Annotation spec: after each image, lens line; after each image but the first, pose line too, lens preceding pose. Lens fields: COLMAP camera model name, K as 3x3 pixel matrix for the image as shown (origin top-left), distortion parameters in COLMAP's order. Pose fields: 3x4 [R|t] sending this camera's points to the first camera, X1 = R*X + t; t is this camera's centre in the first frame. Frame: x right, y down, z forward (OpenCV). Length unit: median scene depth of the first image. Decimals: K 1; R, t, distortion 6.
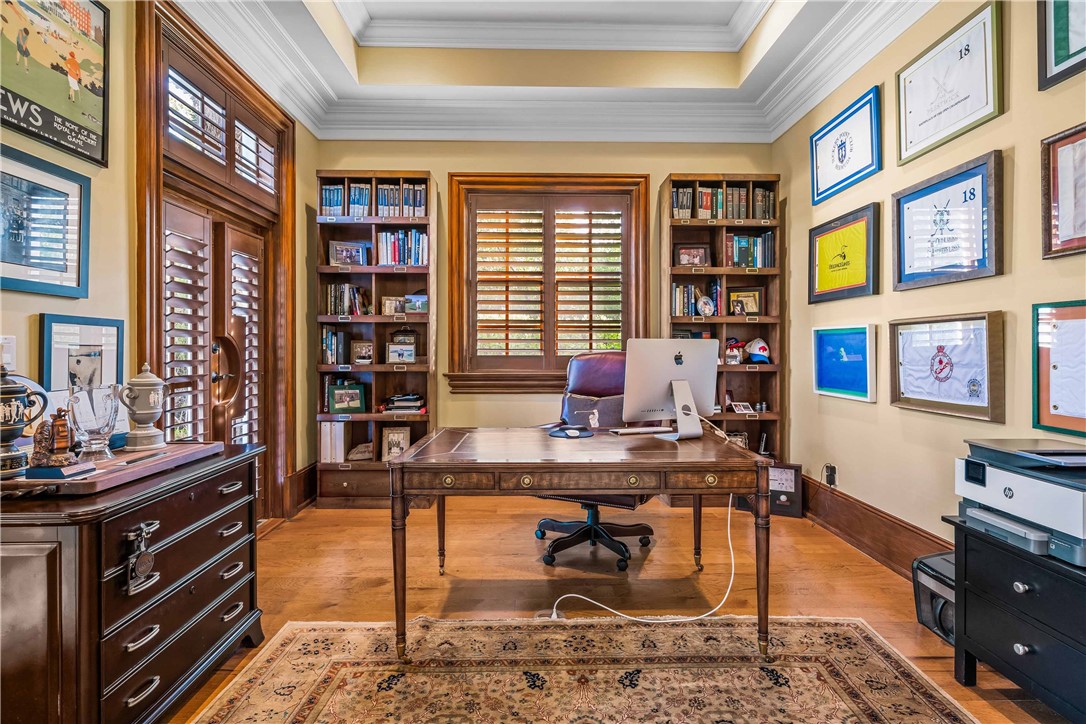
lens RADIAL K [[551.0, 0, 554.3], [0, 551.0, 349.6], [0, 0, 1]] dist [-0.000980, 0.002617]
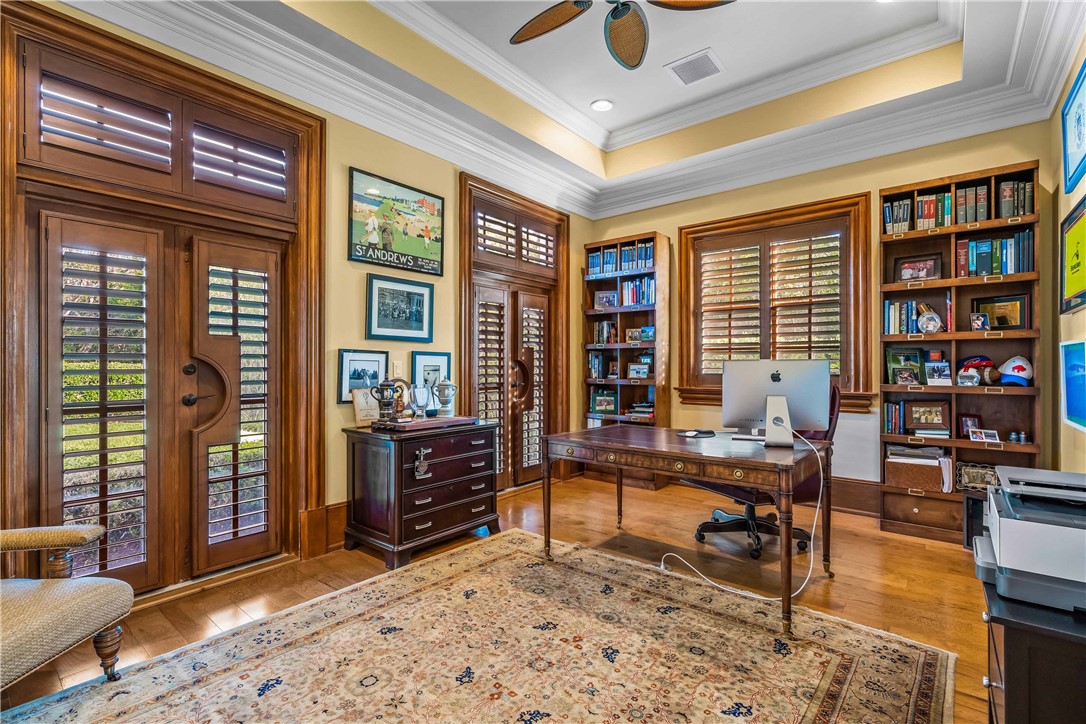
lens RADIAL K [[501.4, 0, 535.9], [0, 501.4, 363.6], [0, 0, 1]] dist [-0.005804, 0.002864]
pose [[0.749333, -0.003593, -0.662184, 0.375304], [-0.002658, 0.999961, -0.008434, -0.000549], [0.662188, 0.008080, 0.749294, -0.078421]]
